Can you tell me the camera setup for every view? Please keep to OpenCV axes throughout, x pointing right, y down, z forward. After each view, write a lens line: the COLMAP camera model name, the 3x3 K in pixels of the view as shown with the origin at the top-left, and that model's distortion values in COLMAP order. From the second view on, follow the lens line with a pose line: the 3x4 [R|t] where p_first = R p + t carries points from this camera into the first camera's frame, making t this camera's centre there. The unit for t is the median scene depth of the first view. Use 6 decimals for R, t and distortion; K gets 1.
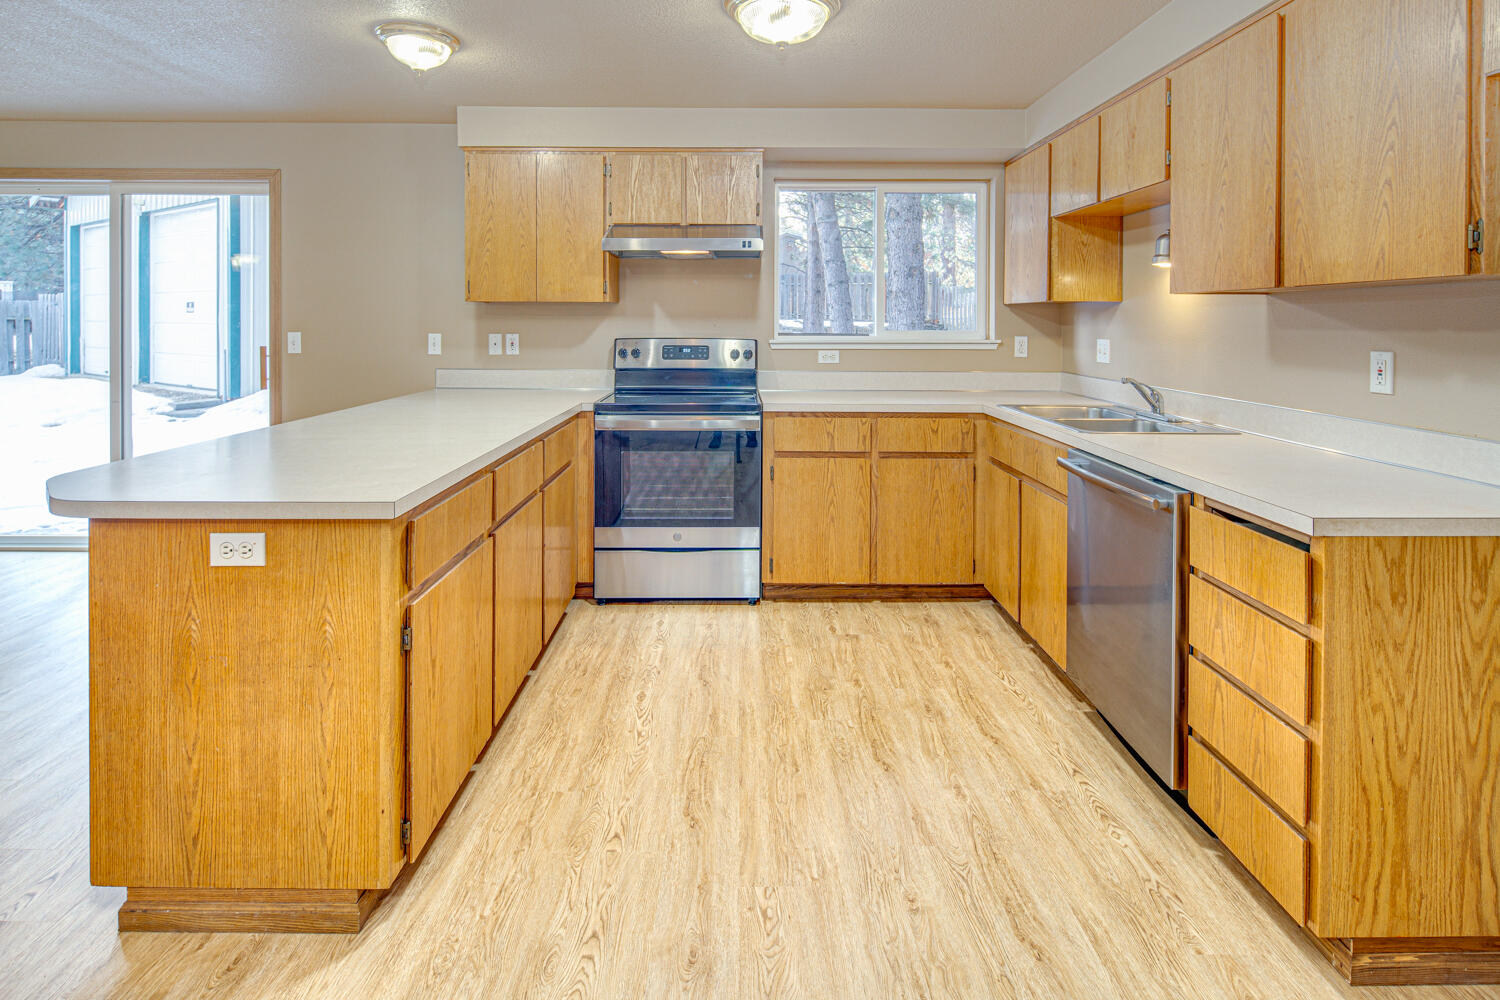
lens RADIAL K [[732.0, 0, 748.2], [0, 732.0, 333.1], [0, 0, 1]] dist [-0.003109, -0.000423]
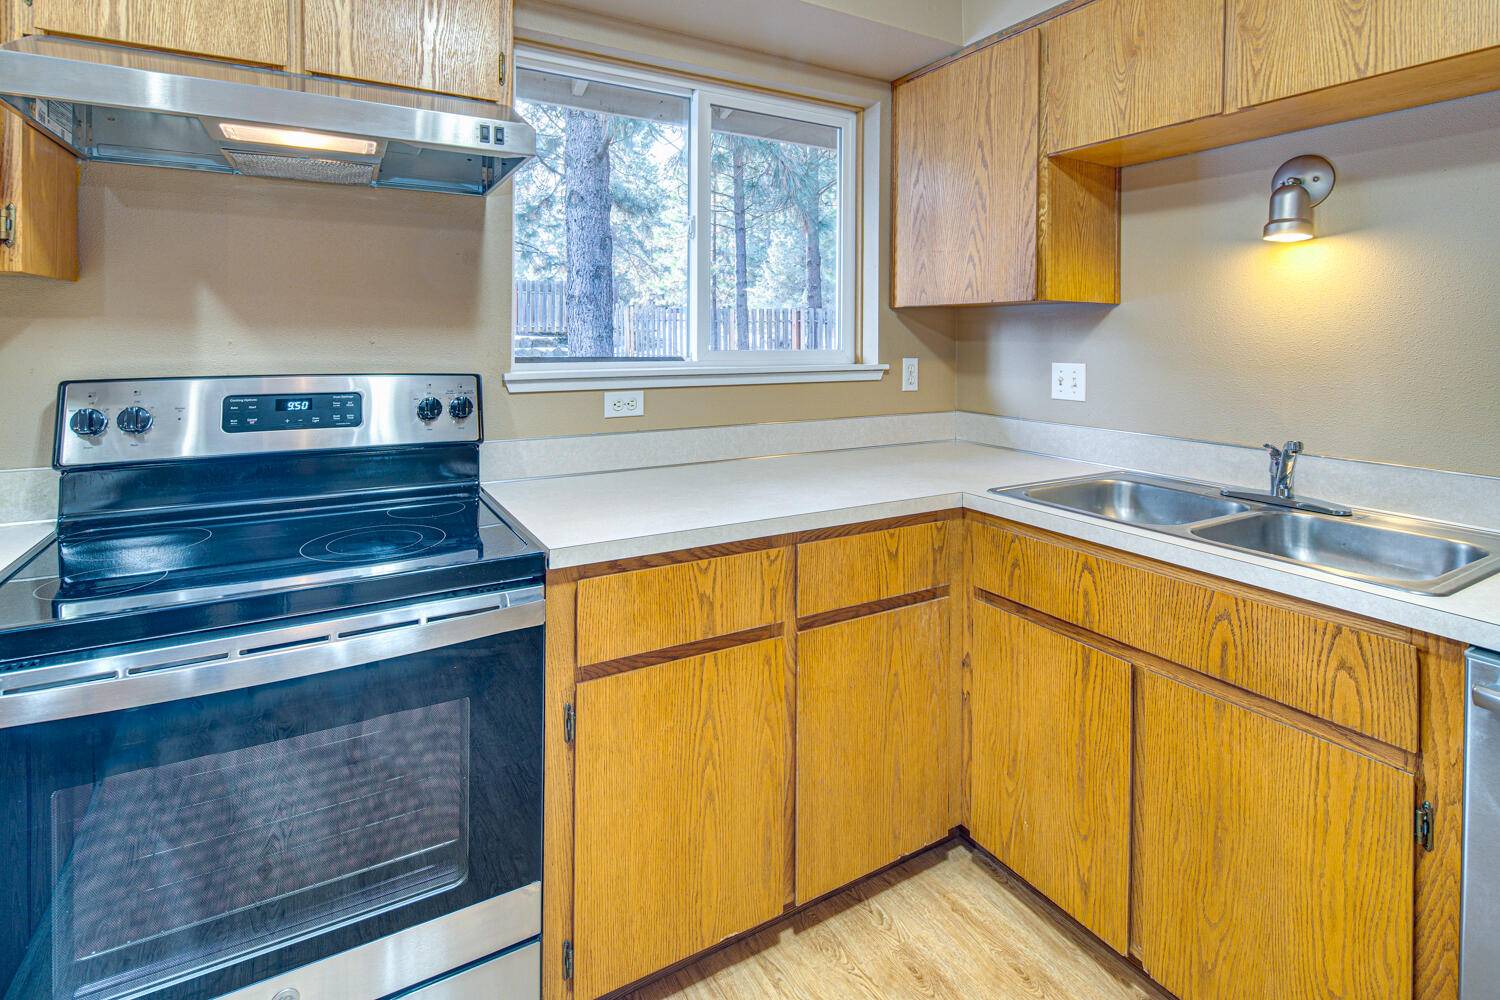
lens RADIAL K [[732.0, 0, 748.2], [0, 732.0, 333.1], [0, 0, 1]] dist [-0.003109, -0.000423]
pose [[0.871165, 0.002395, 0.490984, -0.070588], [0.005858, 0.999866, -0.015273, -0.009288], [-0.490955, 0.016182, 0.871035, 0.567712]]
